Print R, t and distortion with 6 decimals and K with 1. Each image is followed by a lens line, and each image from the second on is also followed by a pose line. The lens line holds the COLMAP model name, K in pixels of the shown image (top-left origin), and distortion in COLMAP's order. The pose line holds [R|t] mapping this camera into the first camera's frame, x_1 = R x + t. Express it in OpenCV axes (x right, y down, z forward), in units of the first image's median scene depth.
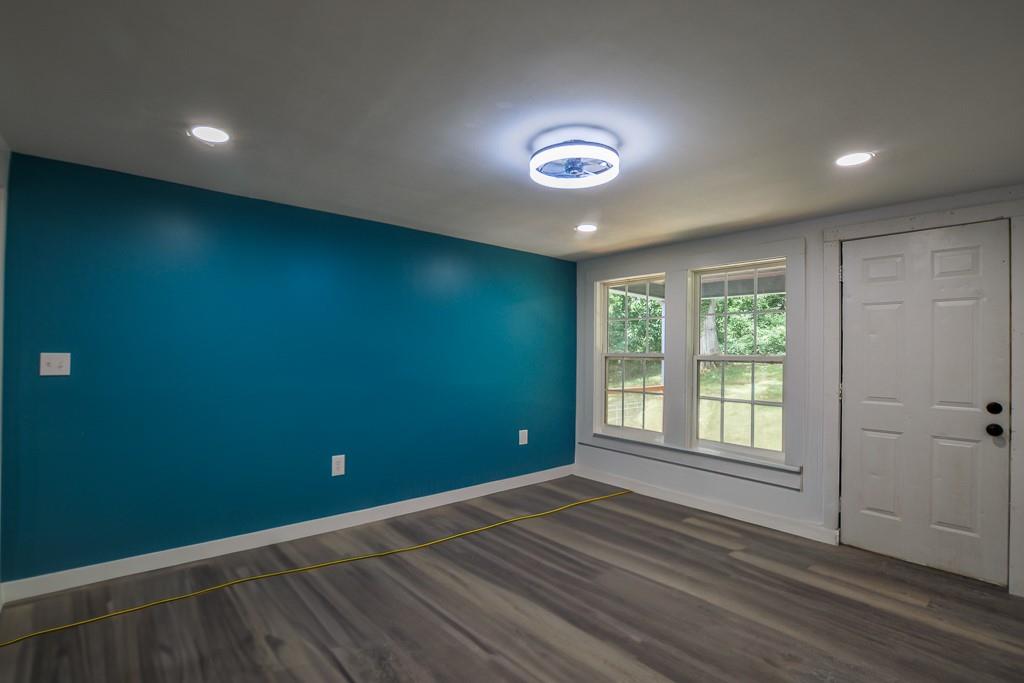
lens RADIAL K [[468.1, 0, 509.6], [0, 468.1, 346.3], [0, 0, 1]] dist [-0.027089, 0.000739]
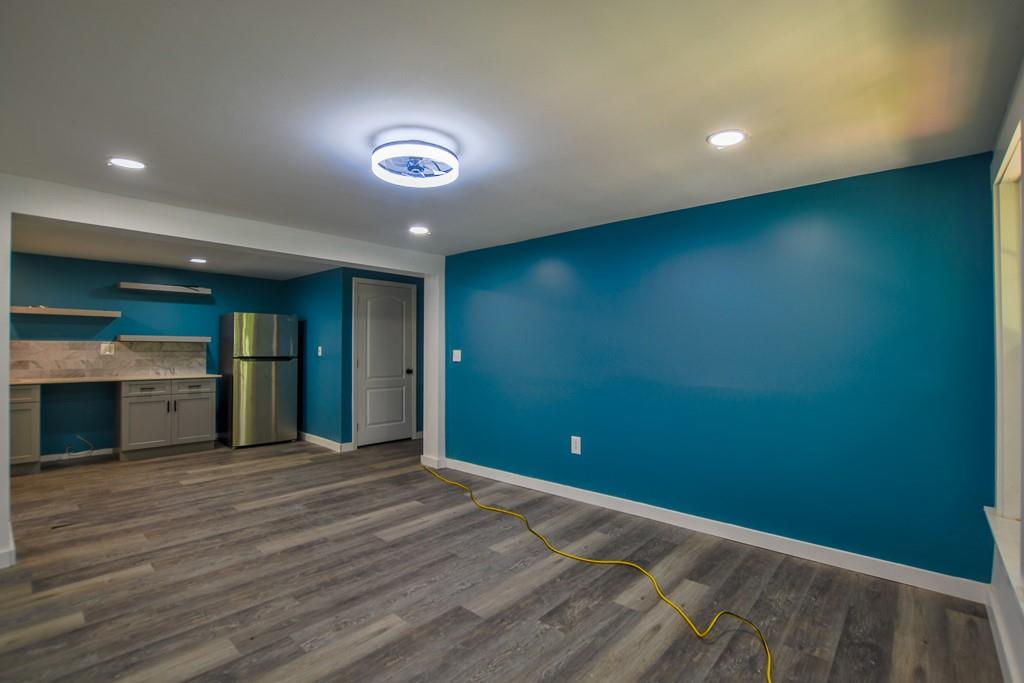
lens RADIAL K [[468.3, 0, 512.0], [0, 468.3, 341.5], [0, 0, 1]] dist [-0.014627, 0.000275]
pose [[0.136422, -0.031116, -0.990162, 0.878548], [0.019277, 0.999401, -0.028750, 0.034197], [0.990463, -0.015165, 0.136940, 0.794171]]
